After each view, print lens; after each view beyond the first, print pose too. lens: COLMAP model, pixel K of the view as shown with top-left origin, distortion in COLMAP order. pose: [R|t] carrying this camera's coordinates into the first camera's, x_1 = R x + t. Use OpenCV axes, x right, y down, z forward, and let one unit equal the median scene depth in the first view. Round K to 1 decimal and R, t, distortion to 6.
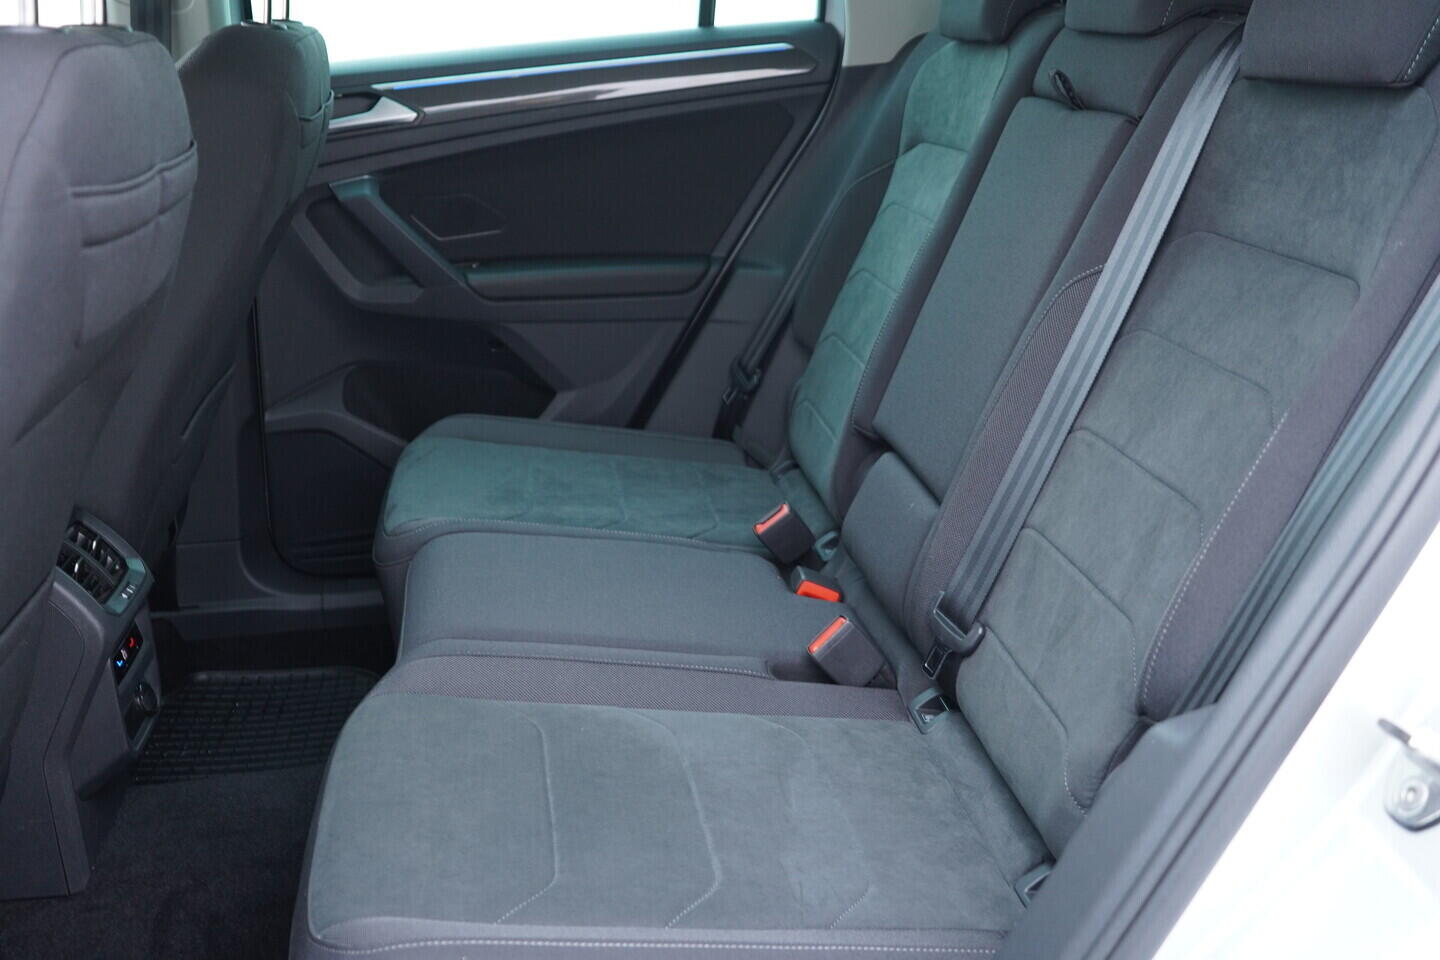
lens RADIAL K [[1481.5, 0, 723.1], [0, 1481.5, 477.6], [0, 0, 1]] dist [-0.004941, 0.024895]
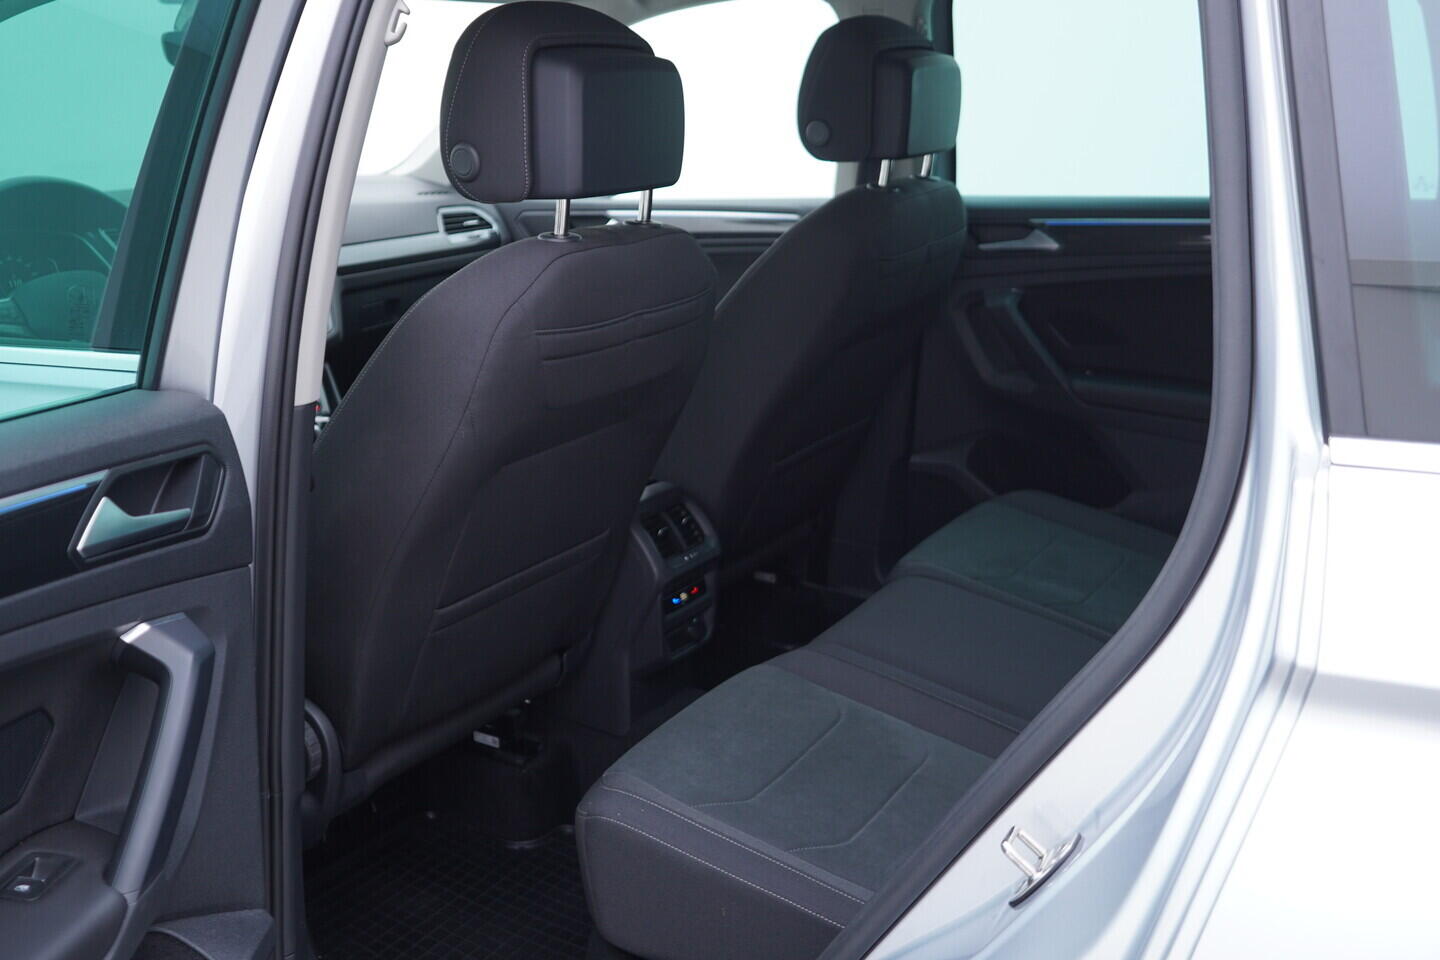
lens RADIAL K [[1481.5, 0, 723.1], [0, 1481.5, 477.6], [0, 0, 1]] dist [-0.004941, 0.024895]
pose [[0.773773, 0.214728, -0.595959, 0.353285], [-0.222753, 0.972943, 0.061343, -0.070857], [0.593006, 0.085286, 0.800668, -0.136784]]
